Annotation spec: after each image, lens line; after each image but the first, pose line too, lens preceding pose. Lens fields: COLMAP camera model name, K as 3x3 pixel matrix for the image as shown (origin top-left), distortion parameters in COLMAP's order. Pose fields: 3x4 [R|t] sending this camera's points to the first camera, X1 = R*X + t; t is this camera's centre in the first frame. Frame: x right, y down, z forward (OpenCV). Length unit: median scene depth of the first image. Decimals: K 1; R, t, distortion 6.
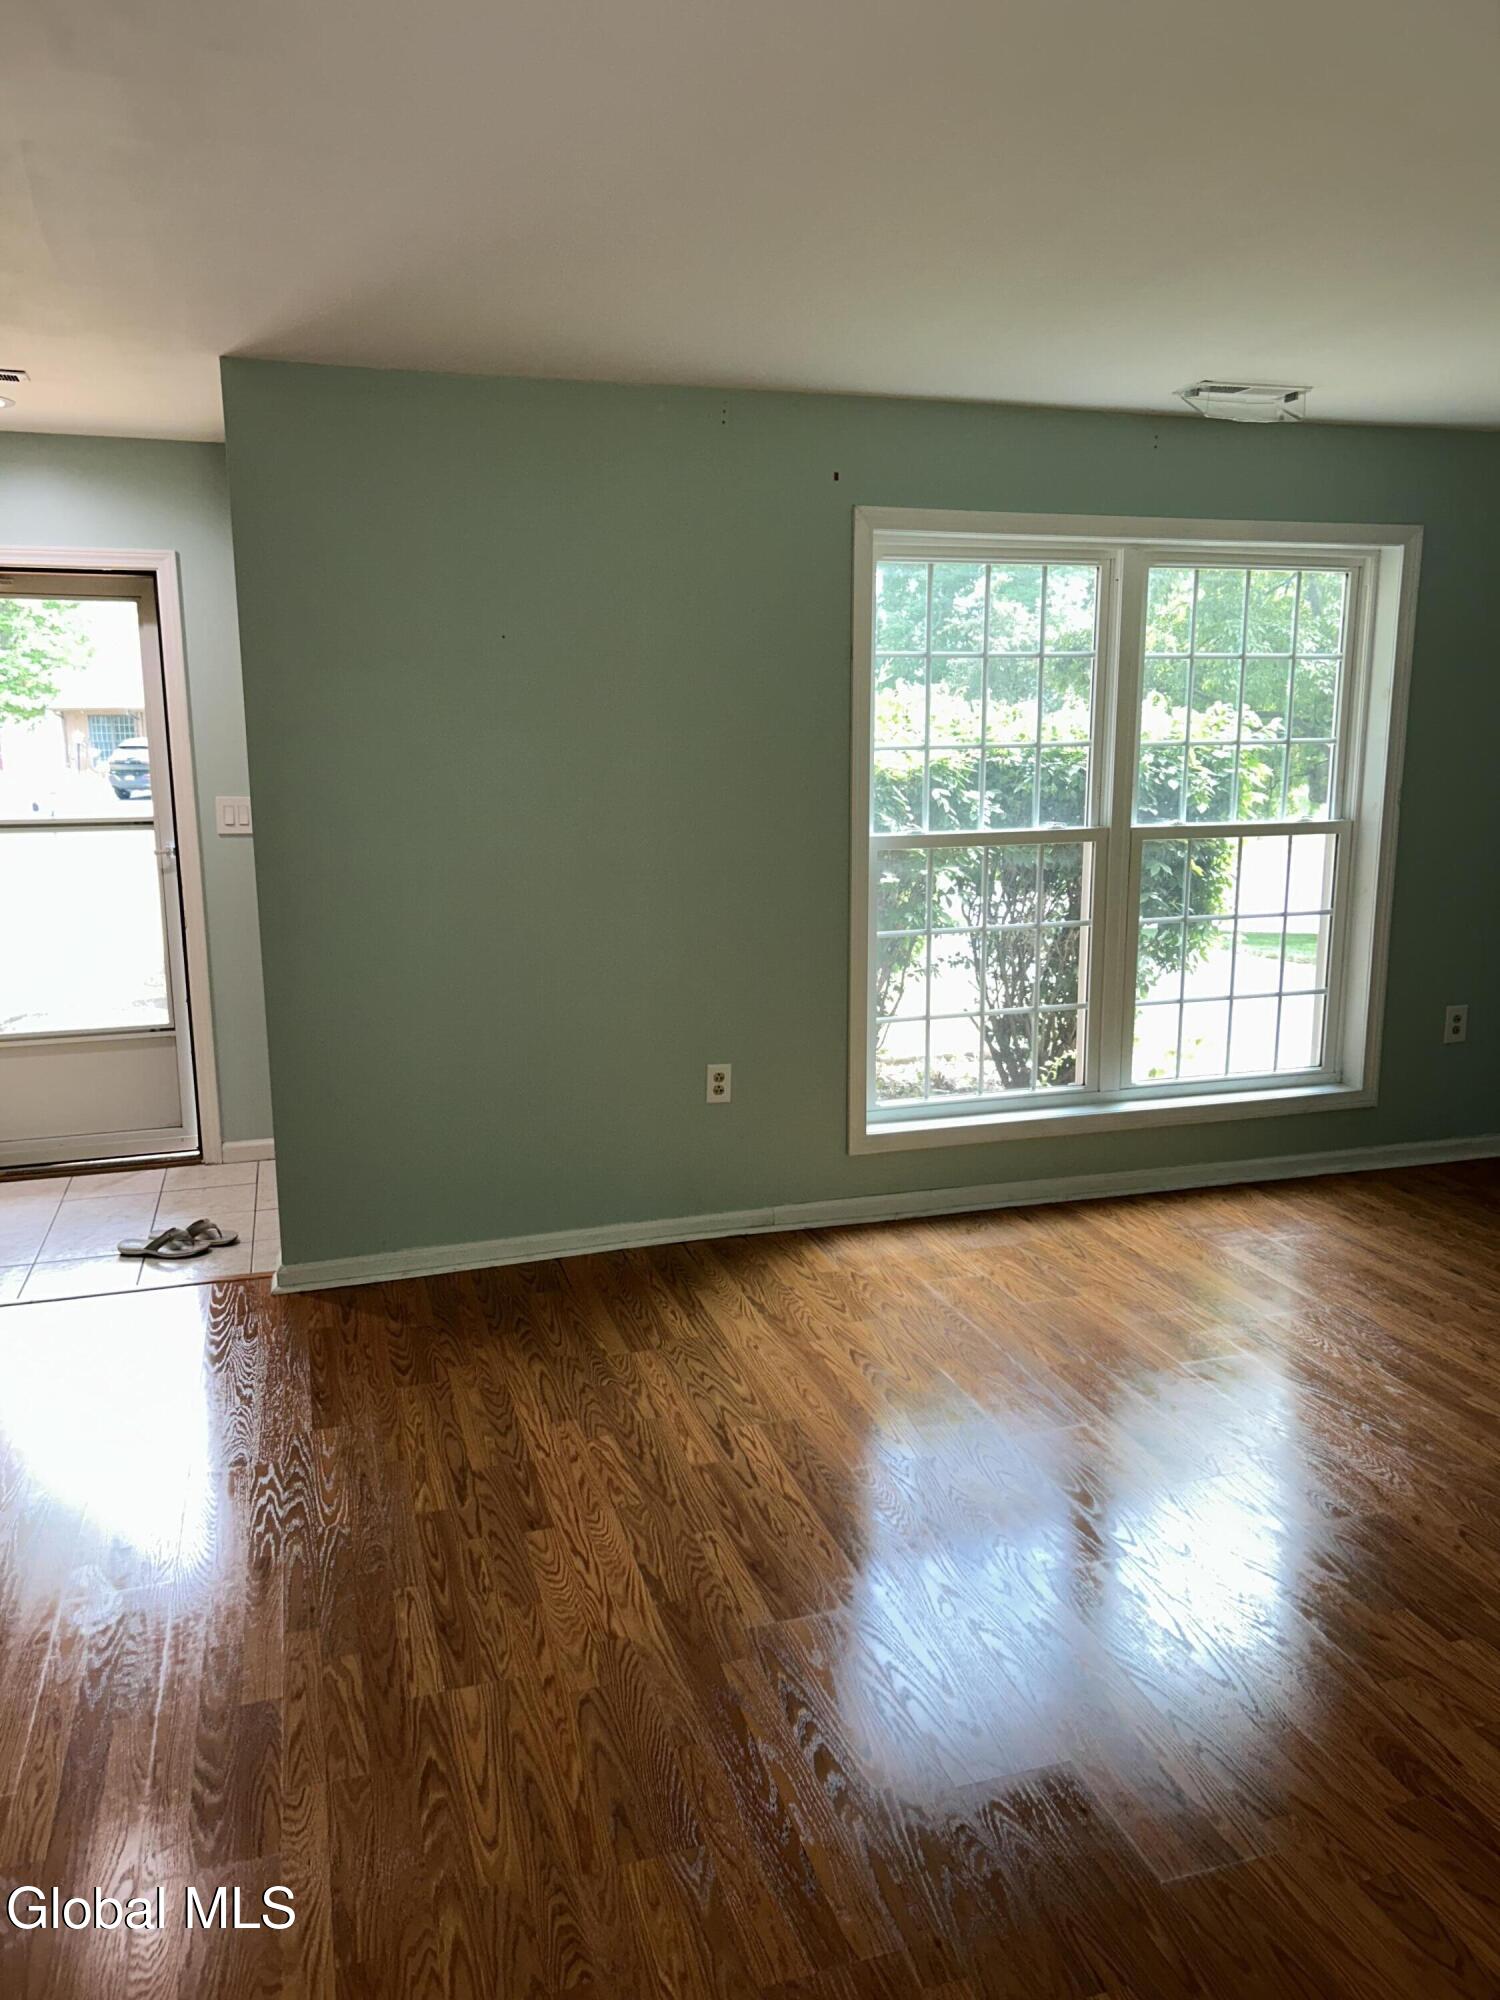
lens RADIAL K [[1521.5, 0, 761.8], [0, 1521.5, 999.9], [0, 0, 1]] dist [0.029652, -0.025092]
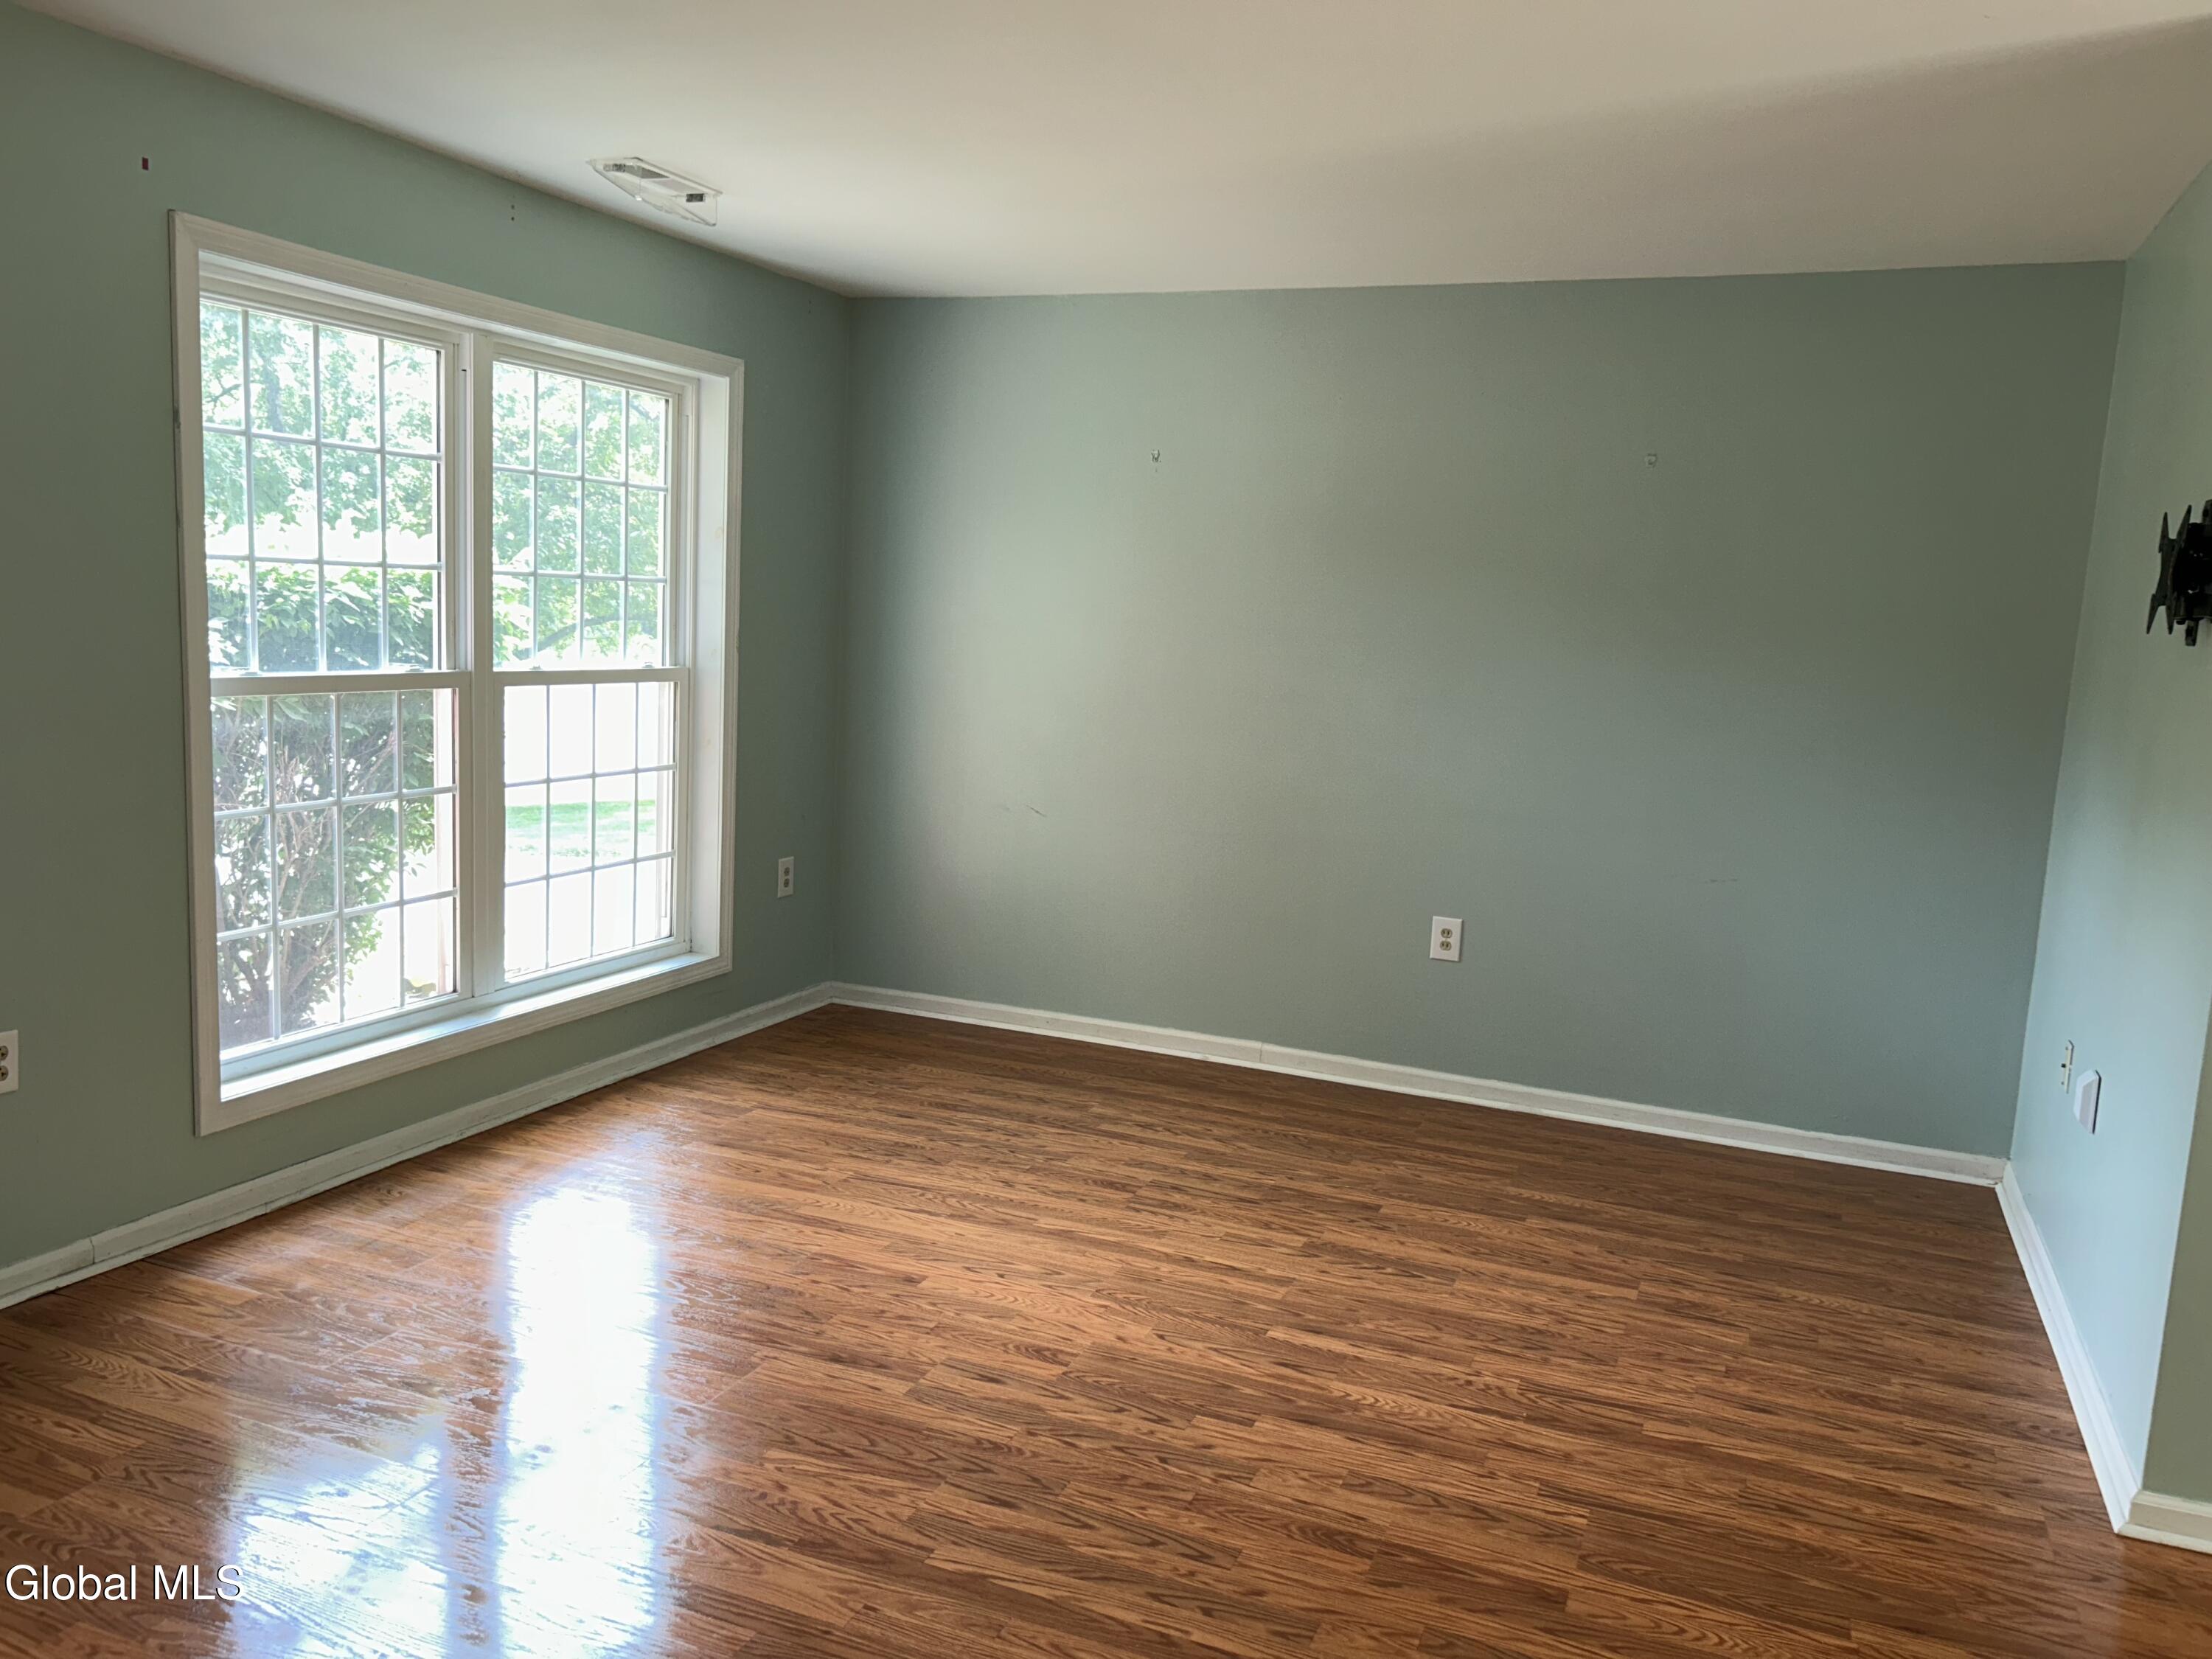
lens RADIAL K [[1682.7, 0, 1116.0], [0, 1682.7, 829.7], [0, 0, 1]] dist [0.029652, -0.025092]
pose [[0.632411, -0.068705, 0.771580, -0.260565], [0.095396, 0.995385, 0.010443, -0.005412], [-0.768737, 0.067001, 0.636046, 0.168348]]
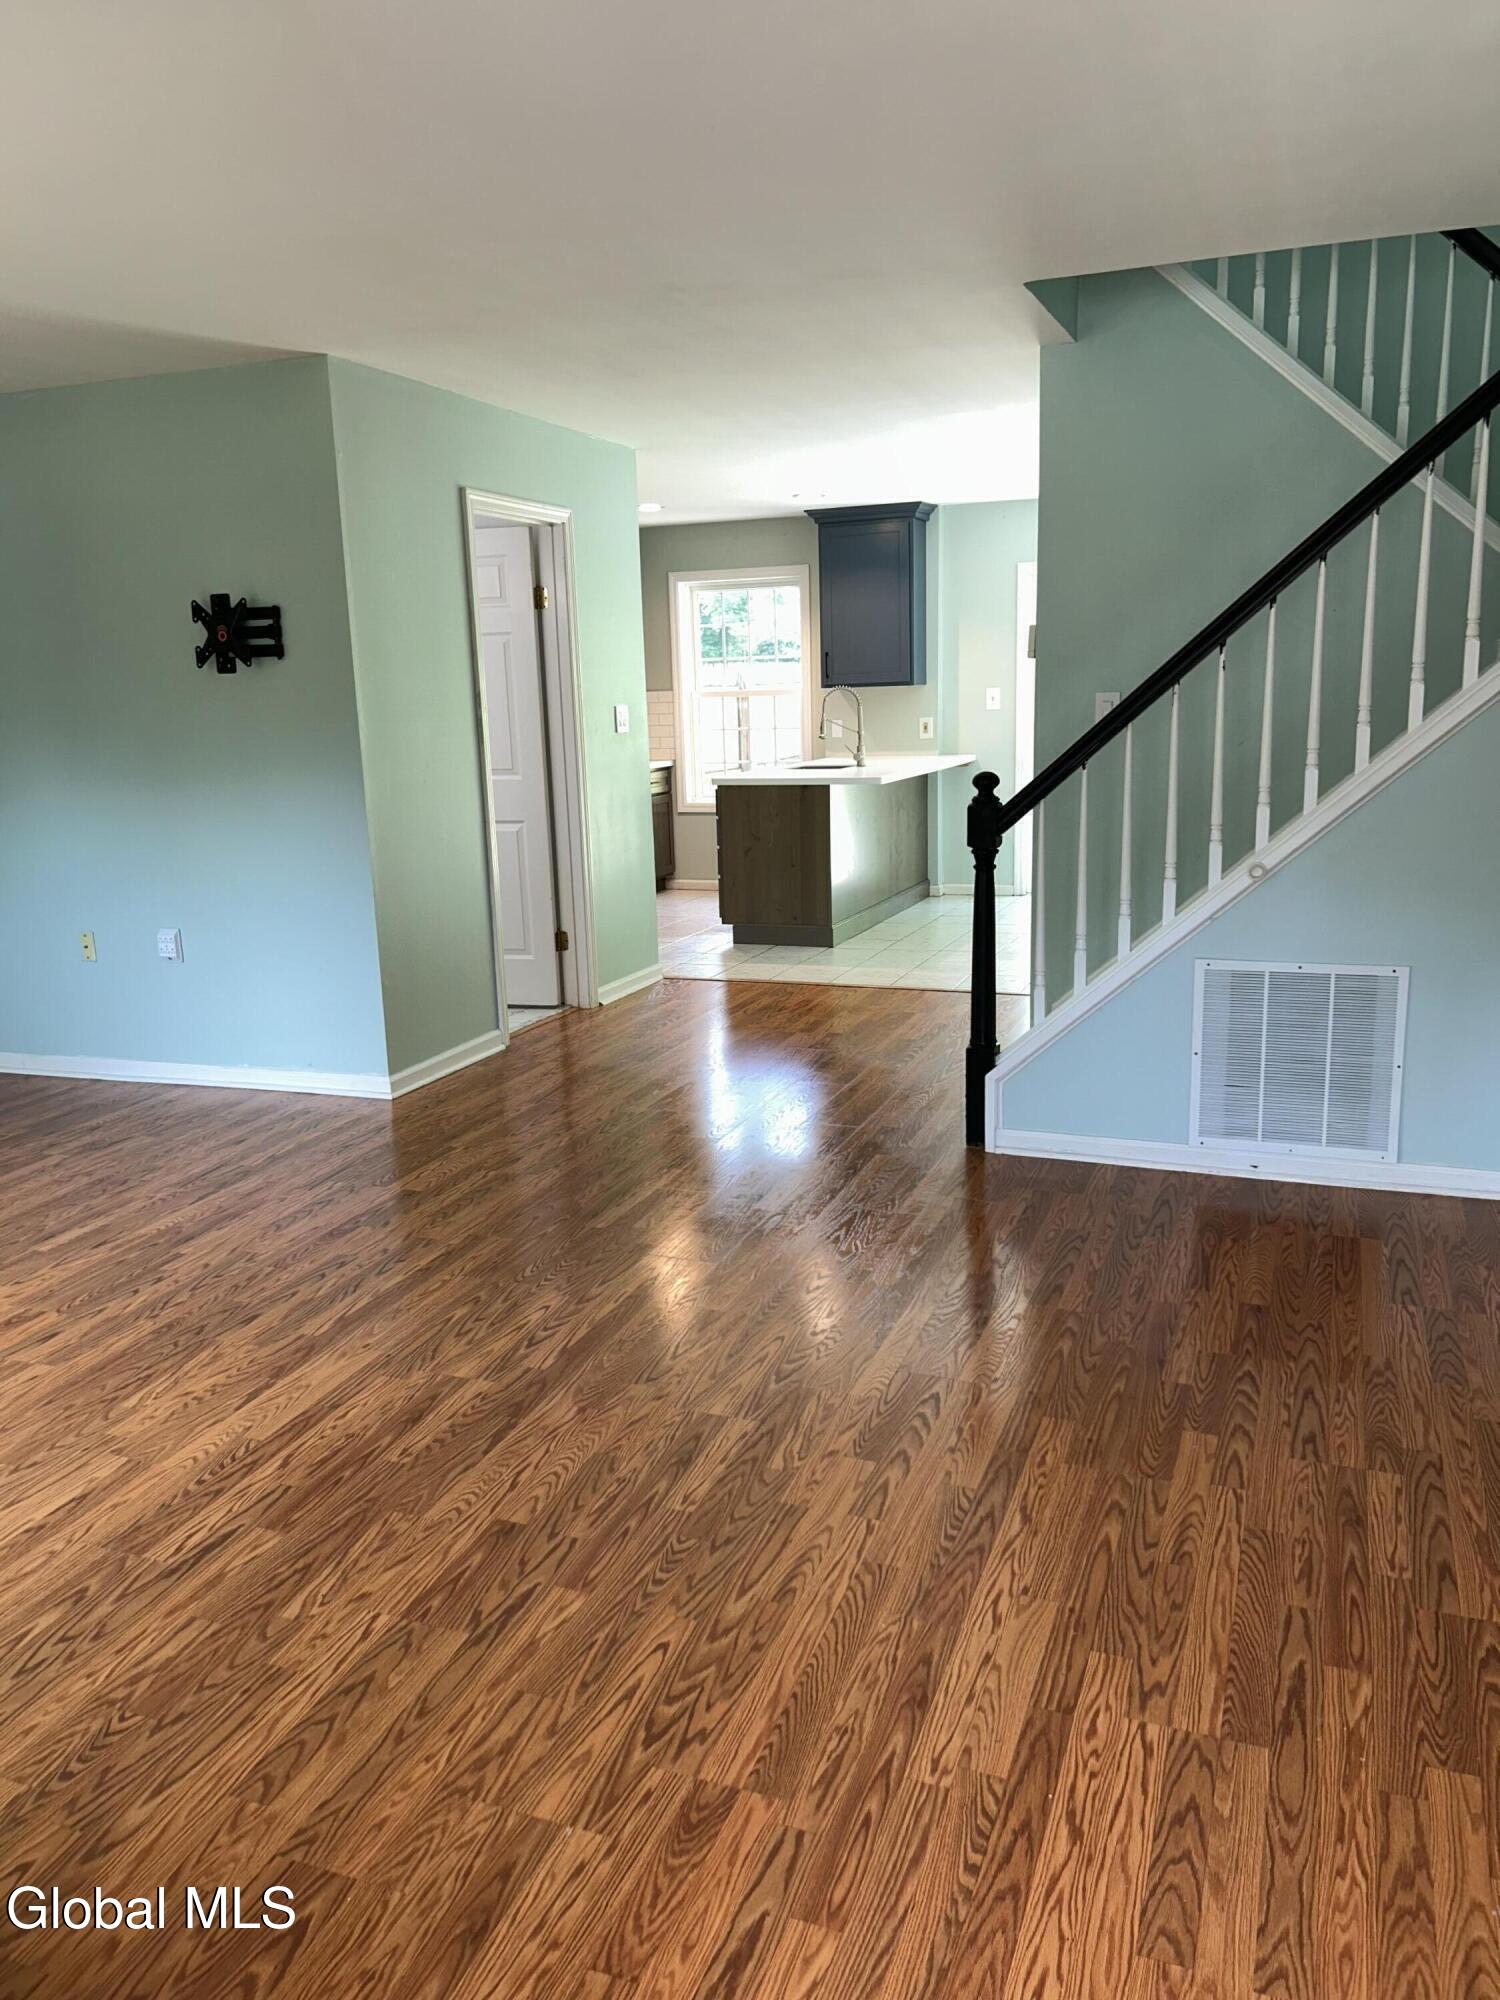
lens RADIAL K [[1521.5, 0, 749.0], [0, 1521.5, 1000.2], [0, 0, 1]] dist [0.029652, -0.025092]
pose [[-0.784591, -0.100948, 0.611740, -0.476105], [0.151870, 0.925309, 0.347475, -0.134215], [-0.601126, 0.365531, -0.710658, 0.897078]]
